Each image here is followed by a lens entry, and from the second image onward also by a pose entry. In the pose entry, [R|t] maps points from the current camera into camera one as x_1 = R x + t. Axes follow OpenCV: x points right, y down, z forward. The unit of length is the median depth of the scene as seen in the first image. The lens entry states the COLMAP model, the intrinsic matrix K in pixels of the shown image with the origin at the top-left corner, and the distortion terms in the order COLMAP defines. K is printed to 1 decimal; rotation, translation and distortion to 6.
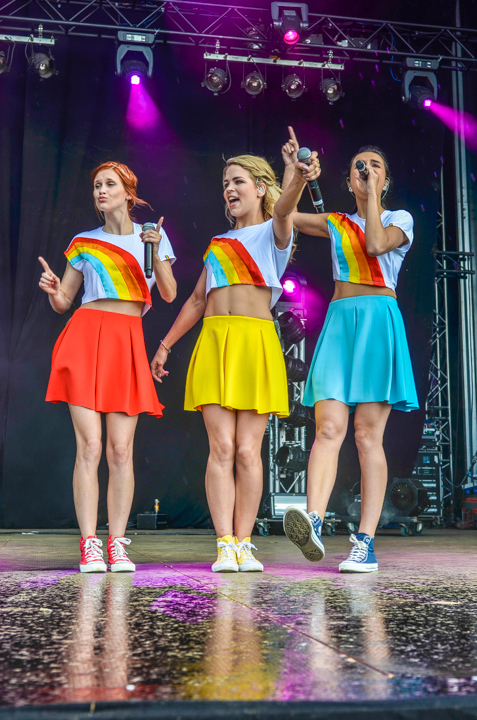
lens RADIAL K [[1026.4, 0, 241.2], [0, 1026.4, 300.8], [0, 0, 1]] dist [-0.014659, 0.170813]
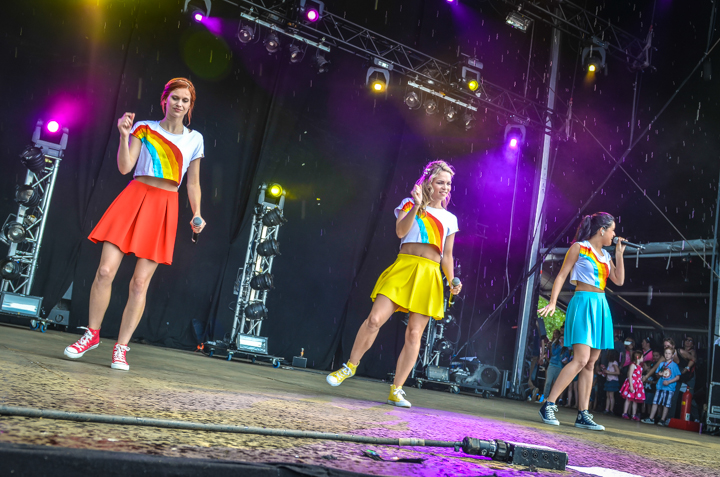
lens RADIAL K [[756.5, 0, 360.0], [0, 756.5, 238.5], [0, 0, 1]] dist [-0.032346, -0.021025]
pose [[0.917264, 0.197612, 0.345799, -0.456500], [-0.220935, 0.974859, 0.028953, -0.021687], [-0.331384, -0.102956, 0.937862, -0.090907]]
